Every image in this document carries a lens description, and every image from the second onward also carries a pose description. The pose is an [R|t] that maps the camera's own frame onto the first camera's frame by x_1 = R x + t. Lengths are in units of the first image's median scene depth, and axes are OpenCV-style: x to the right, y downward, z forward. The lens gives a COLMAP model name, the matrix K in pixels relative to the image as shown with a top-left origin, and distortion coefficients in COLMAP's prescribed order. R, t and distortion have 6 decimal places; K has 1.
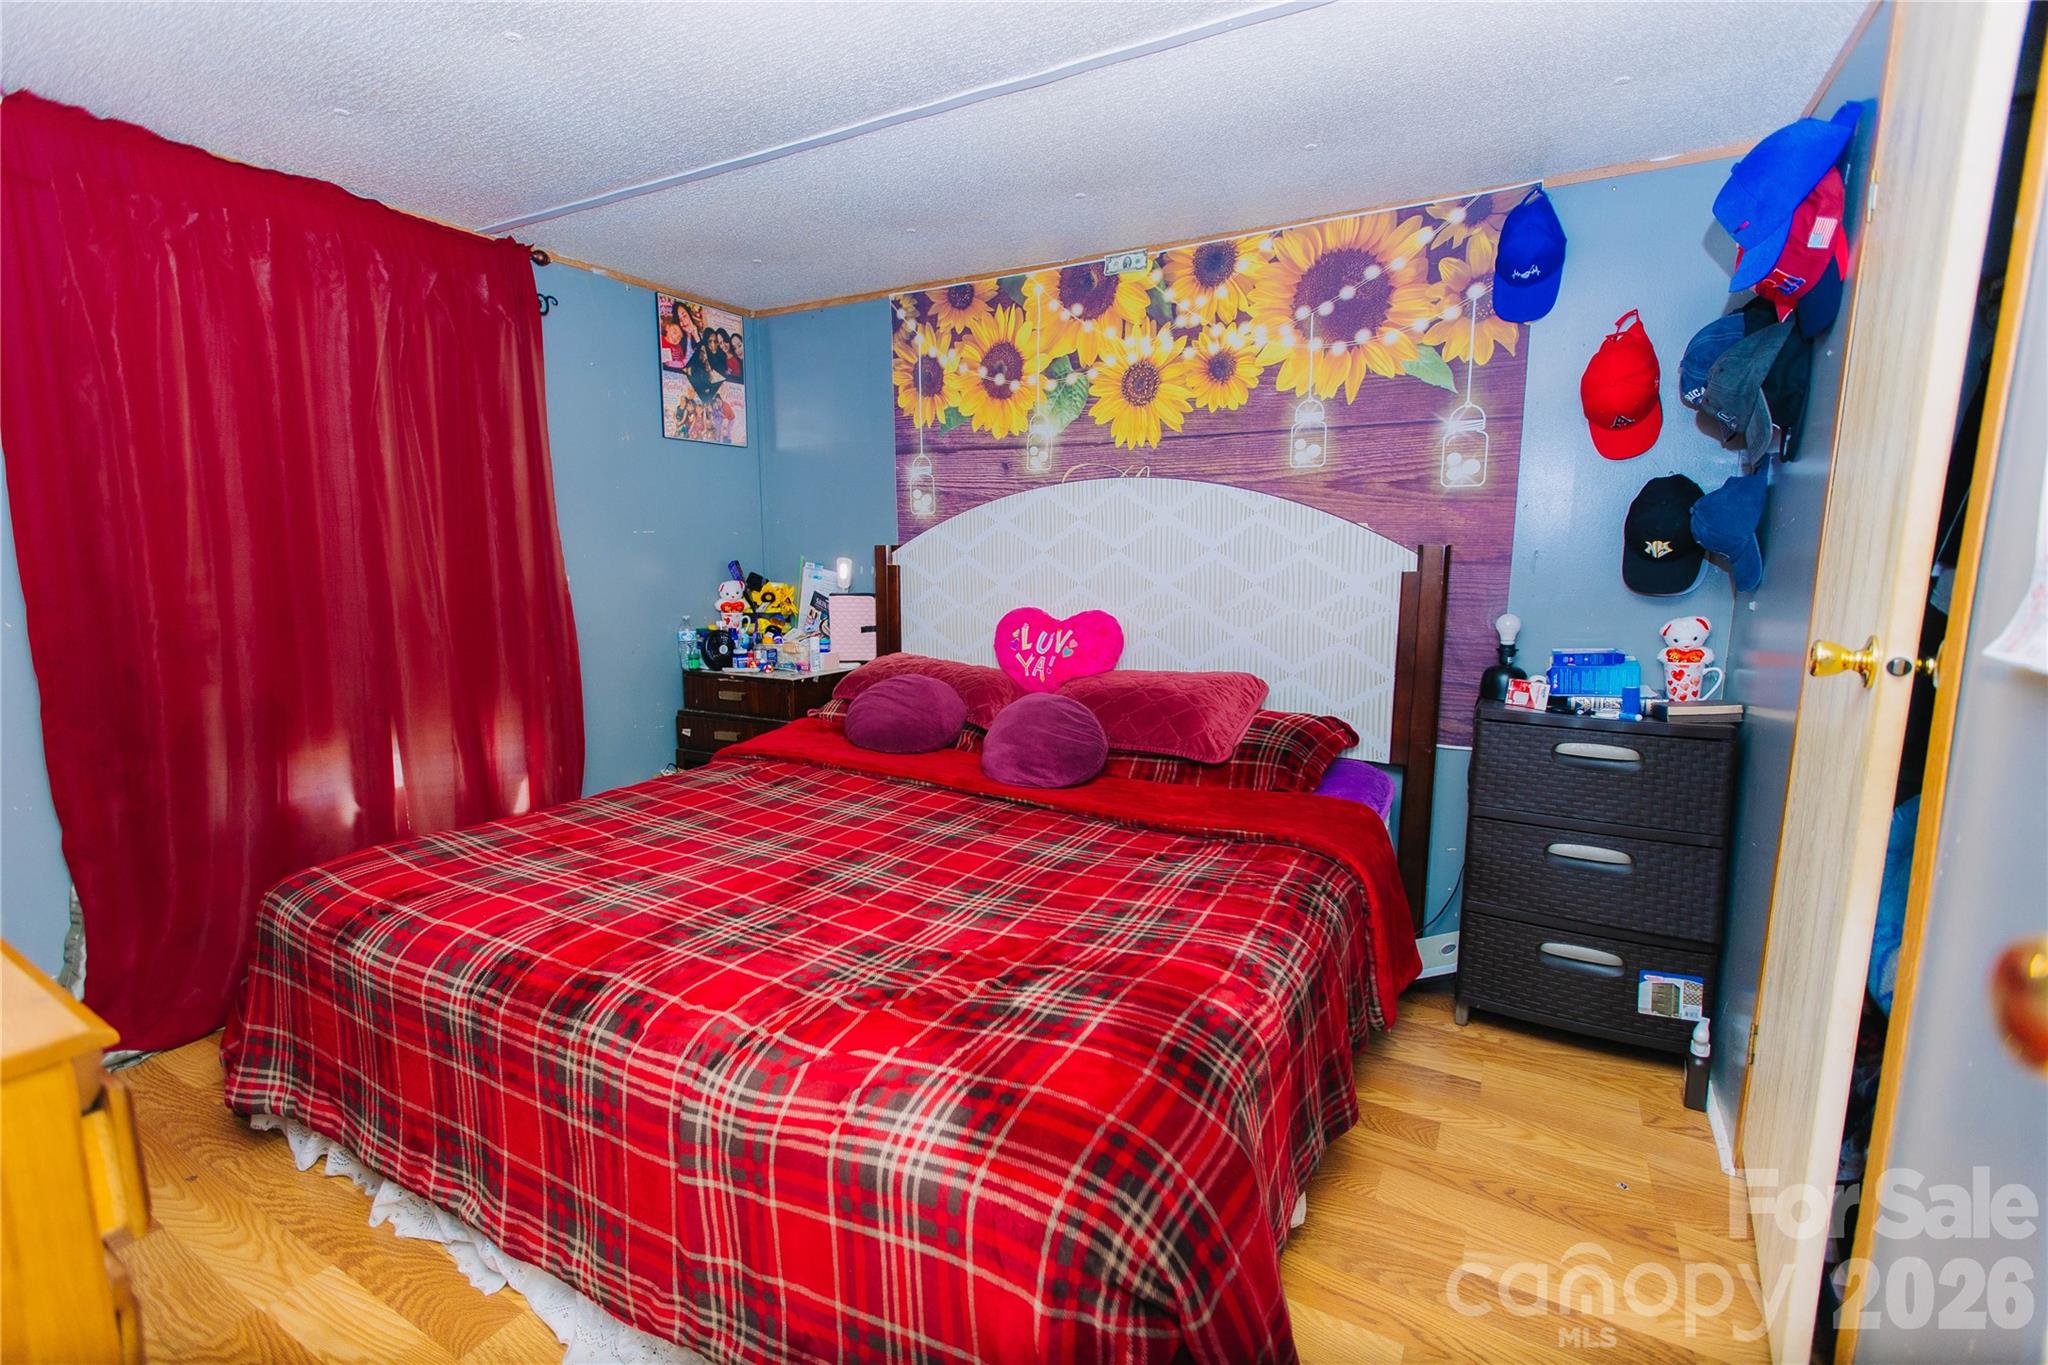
lens RADIAL K [[927.2, 0, 1020.2], [0, 927.2, 683.7], [0, 0, 1]] dist [0.005656, -0.000266]
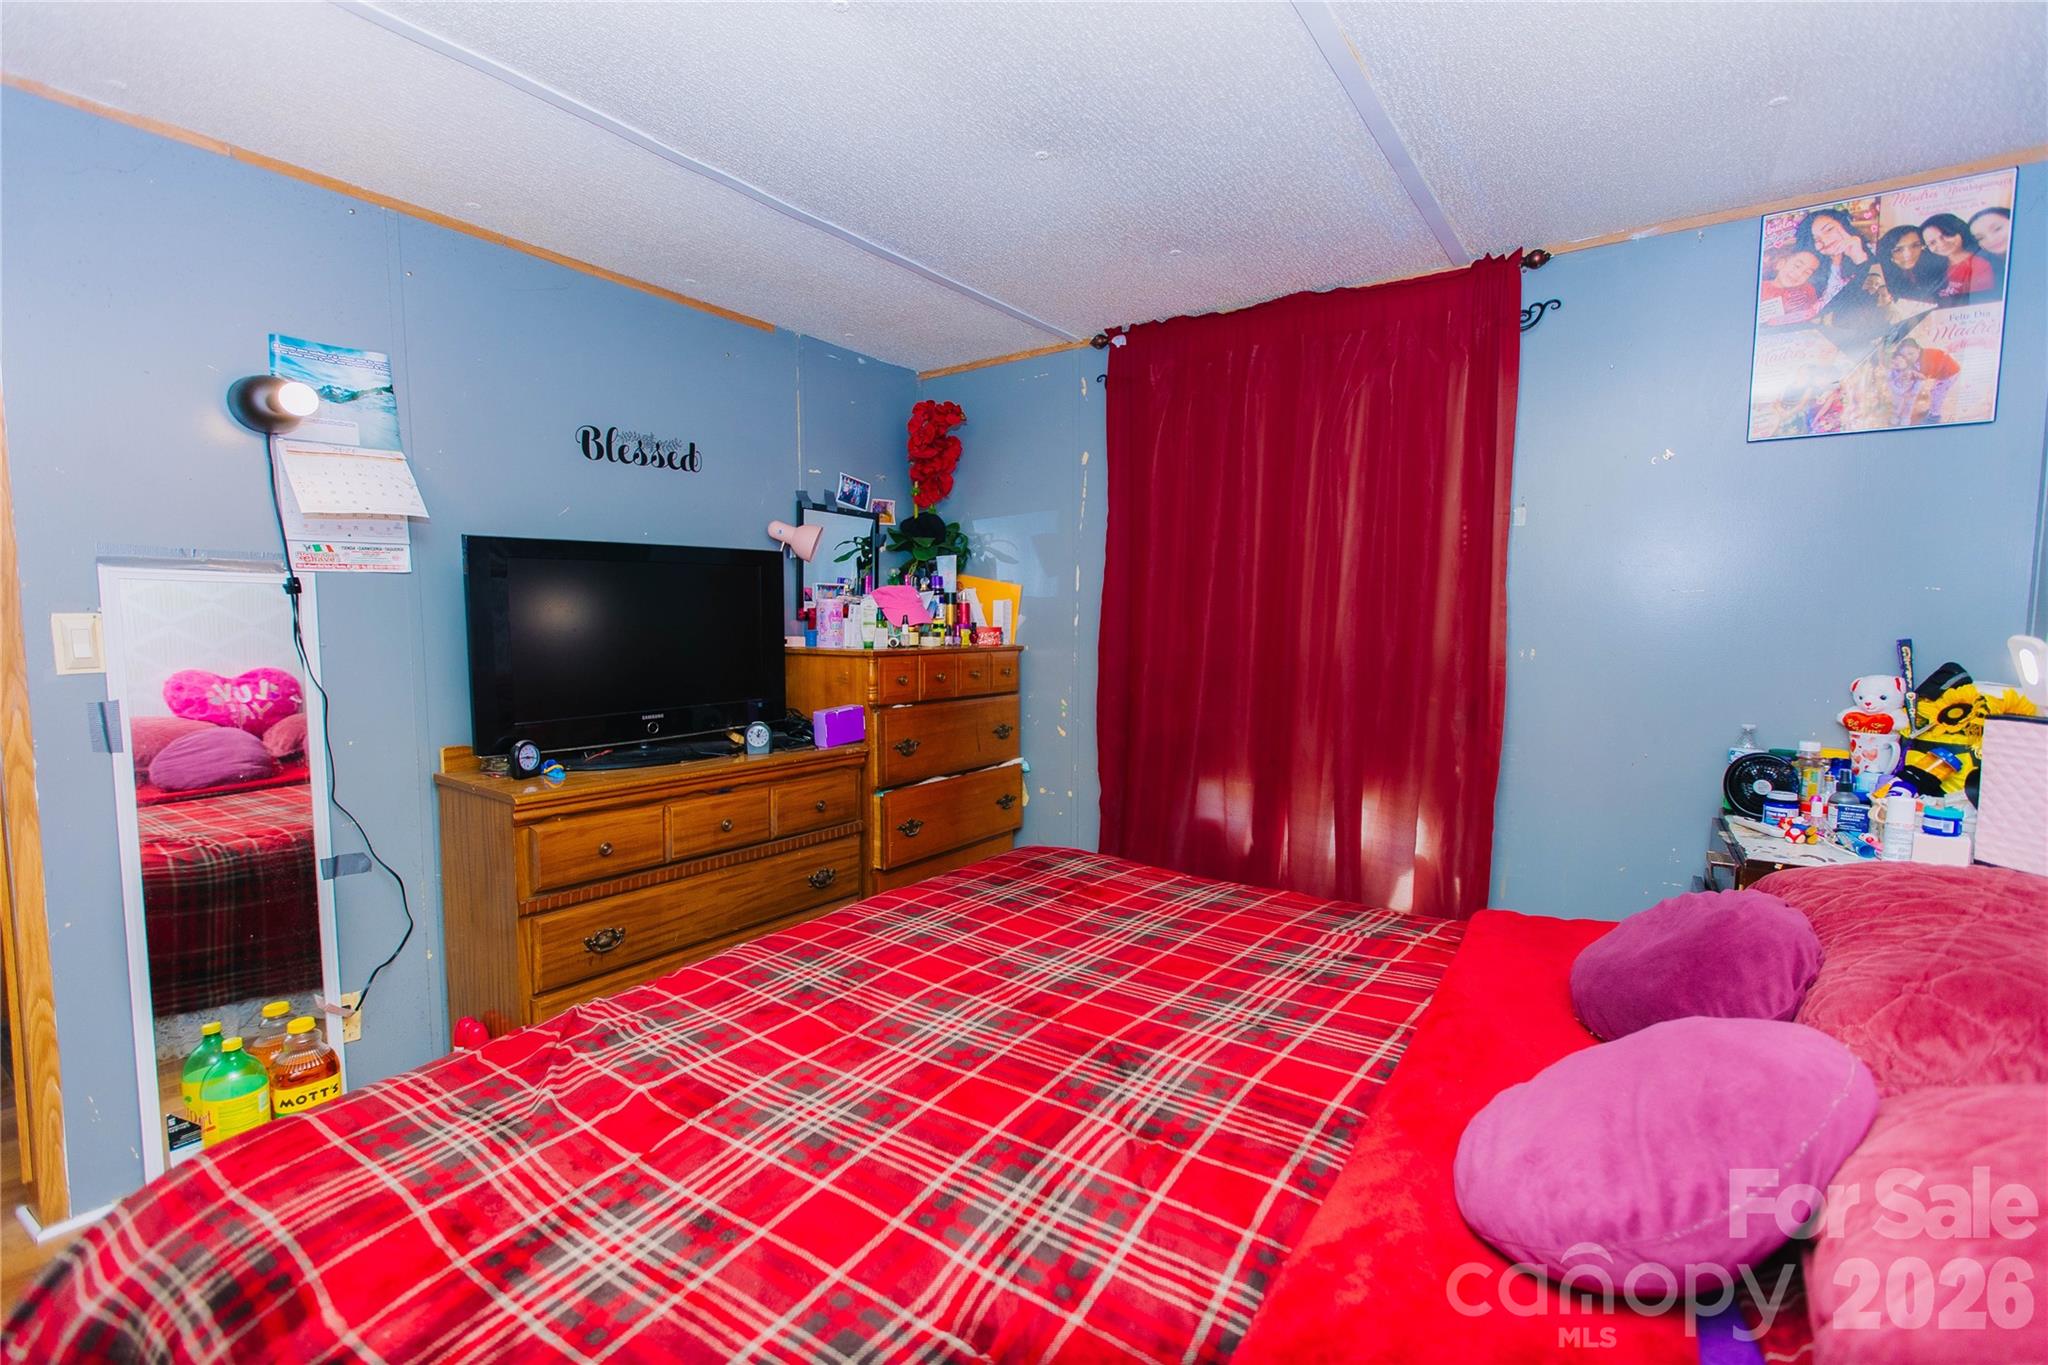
lens RADIAL K [[927.2, 0, 1020.2], [0, 927.2, 683.7], [0, 0, 1]] dist [0.005656, -0.000266]
pose [[-0.106122, 0.079321, -0.991184, 0.446791], [-0.147224, 0.984573, 0.094555, -0.125978], [0.983394, 0.155960, -0.092807, 0.842123]]
